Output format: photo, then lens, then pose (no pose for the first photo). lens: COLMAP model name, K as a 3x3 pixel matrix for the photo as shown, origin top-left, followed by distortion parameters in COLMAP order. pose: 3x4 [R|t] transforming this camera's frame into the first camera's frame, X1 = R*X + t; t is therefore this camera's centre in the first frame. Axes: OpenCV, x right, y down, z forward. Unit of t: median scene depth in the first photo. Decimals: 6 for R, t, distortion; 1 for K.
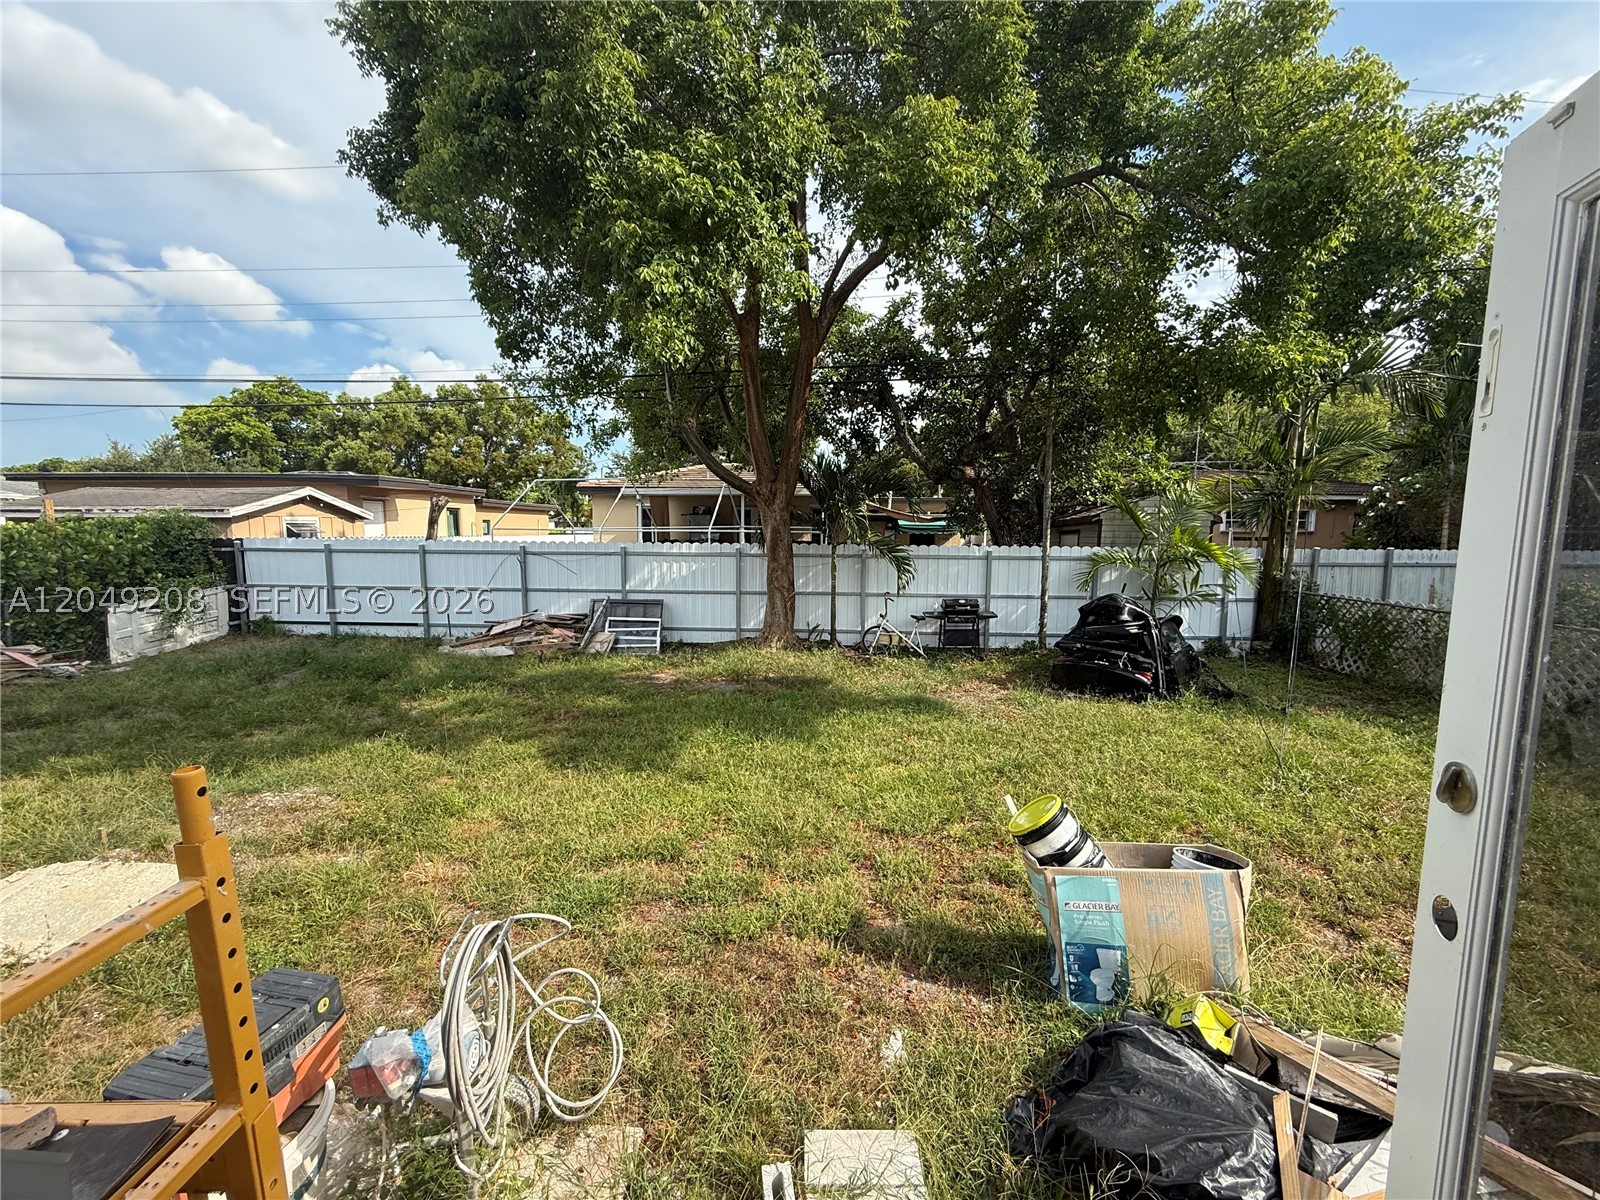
lens RADIAL K [[638.8, 0, 789.1], [0, 638.8, 597.6], [0, 0, 1]] dist [-0.001247, 0.000321]
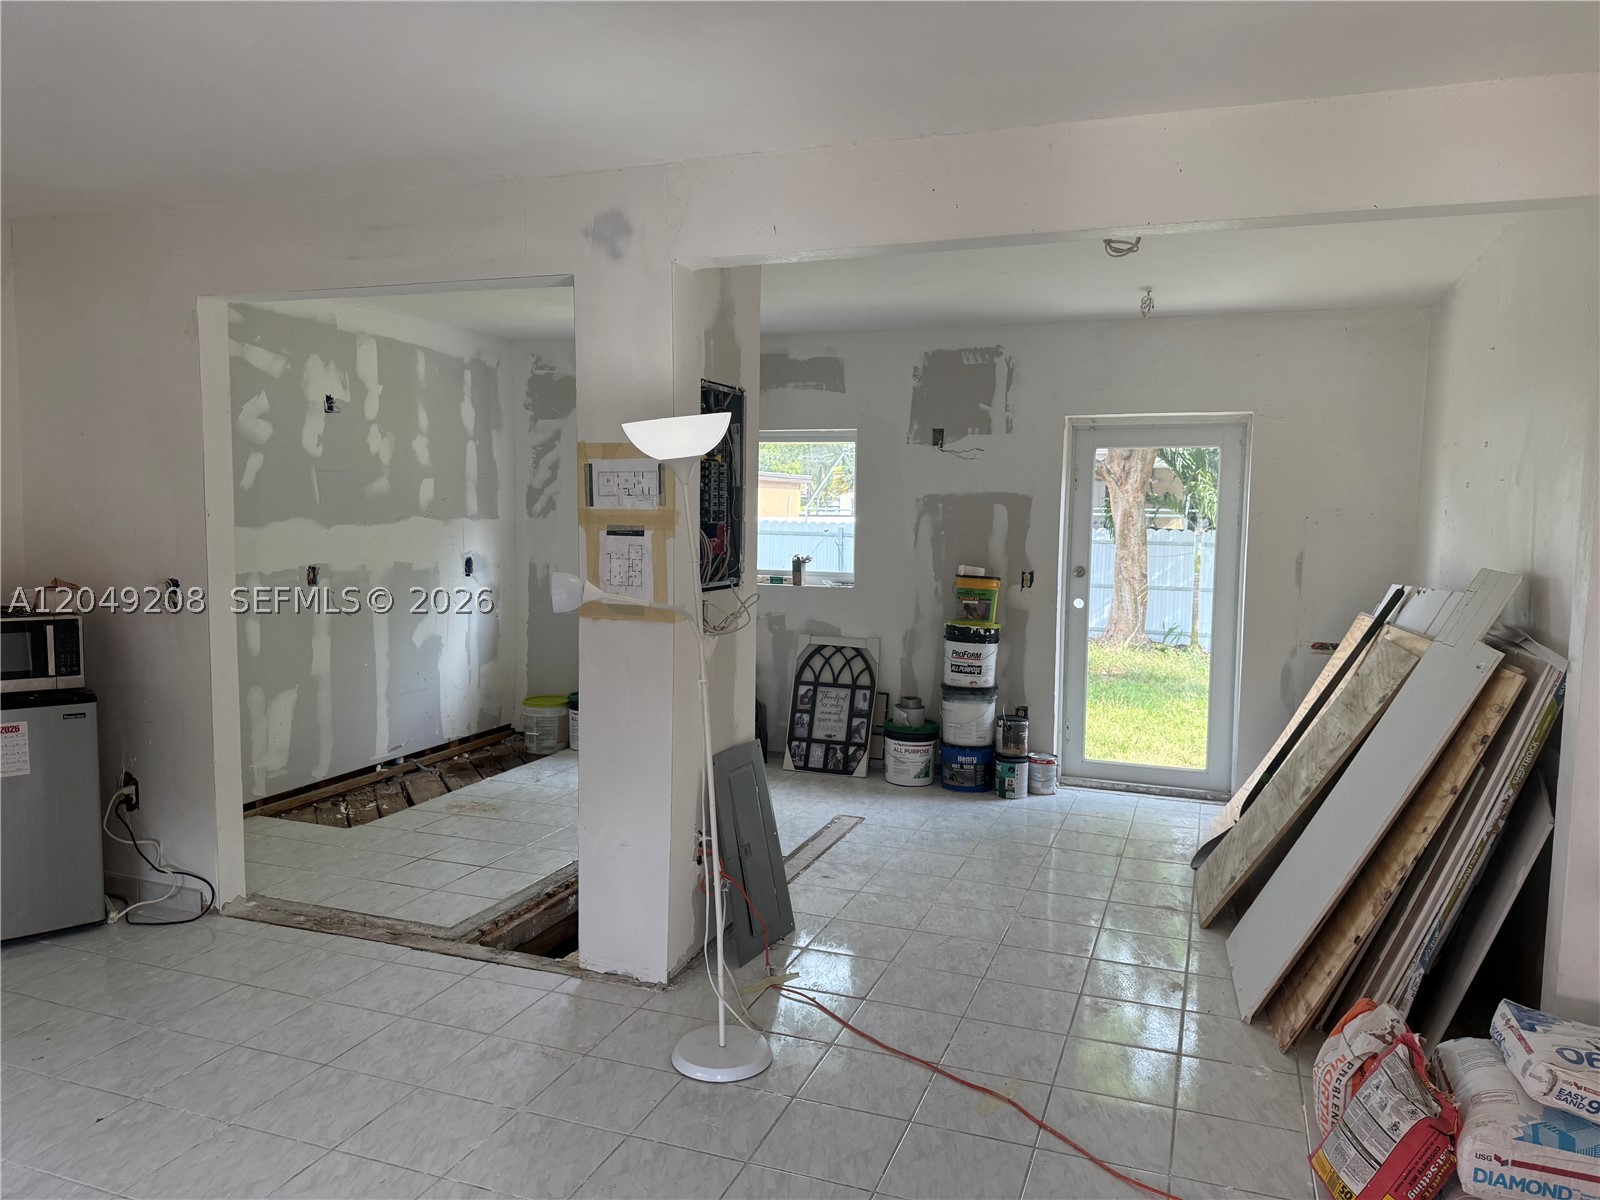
lens RADIAL K [[1124.1, 0, 805.9], [0, 1124.1, 606.1], [0, 0, 1]] dist [0.104540, -0.138675]
pose [[0.954341, 0.038040, -0.296286, 0.027920], [-0.044067, 0.998935, -0.013689, 0.072455], [0.295450, 0.026120, 0.955001, -0.715021]]
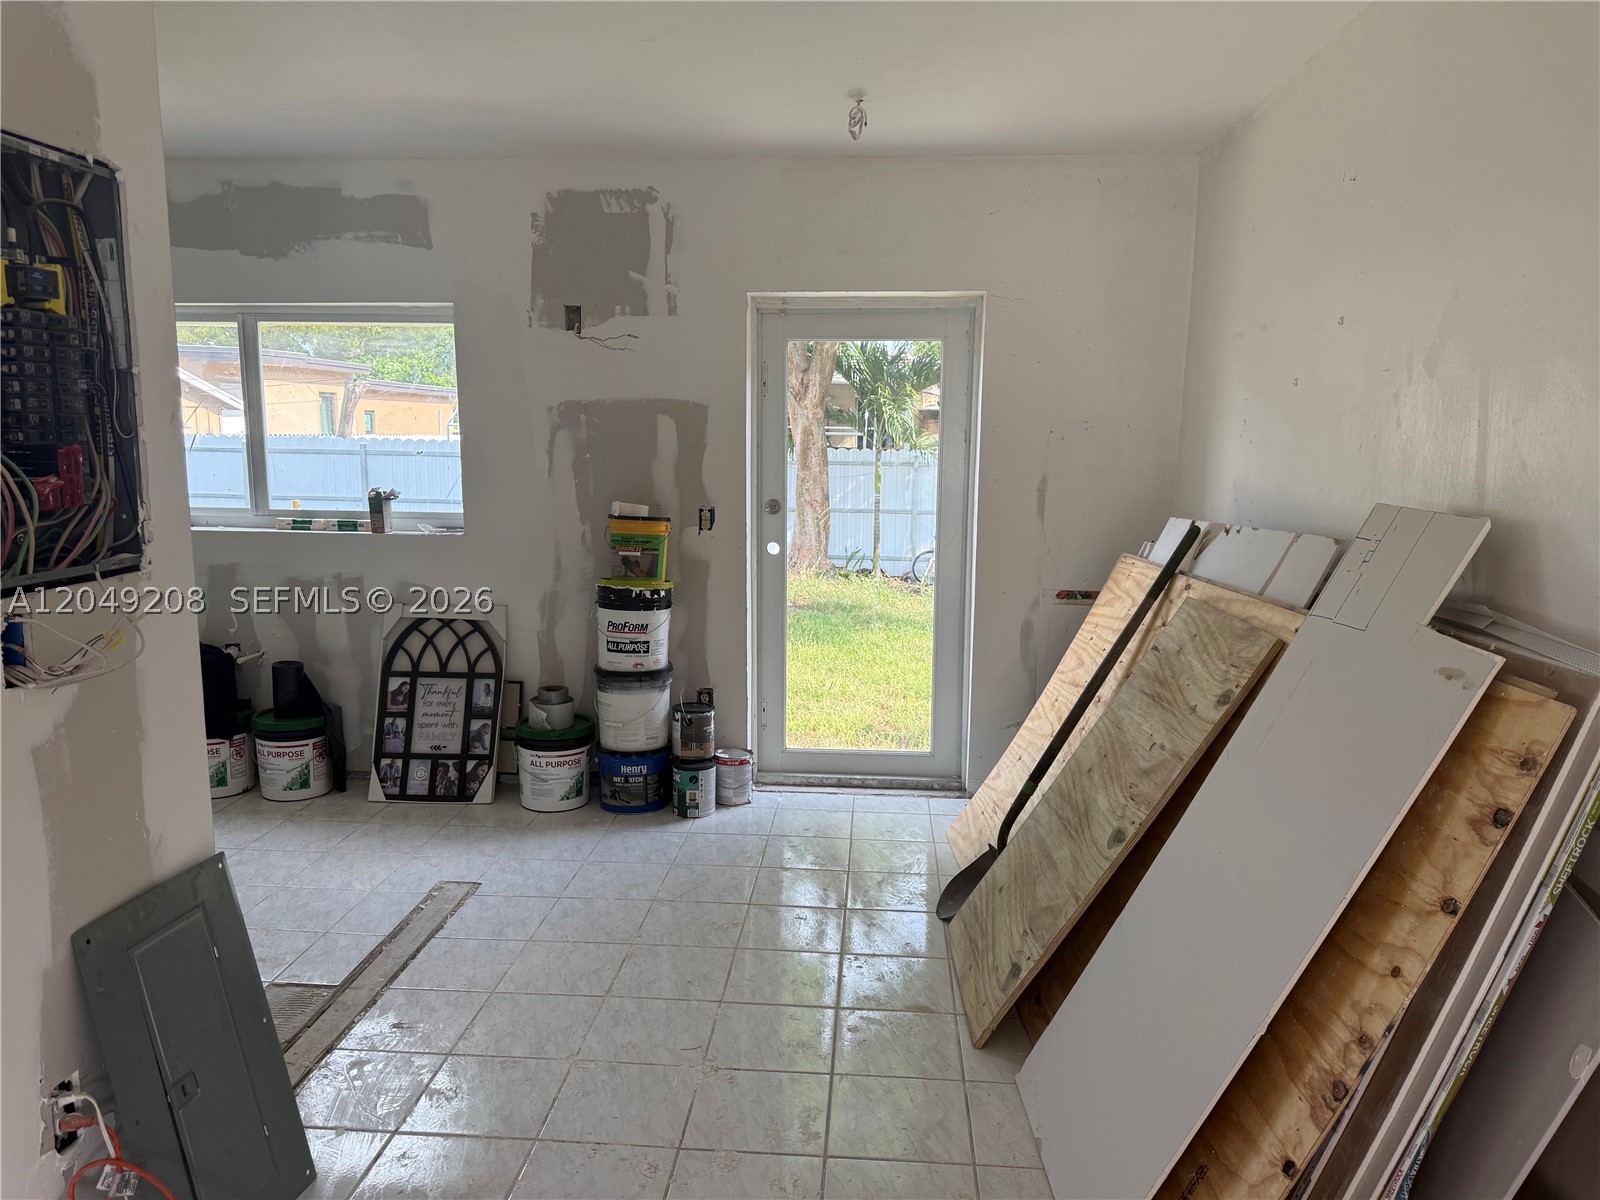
lens RADIAL K [[1124.1, 0, 801.3], [0, 1124.1, 610.7], [0, 0, 1]] dist [0.104540, -0.138675]
pose [[0.999709, 0.010172, -0.021860, 0.006535], [-0.008988, 0.998522, 0.053594, 0.054389], [0.022373, -0.053382, 0.998324, -0.523809]]
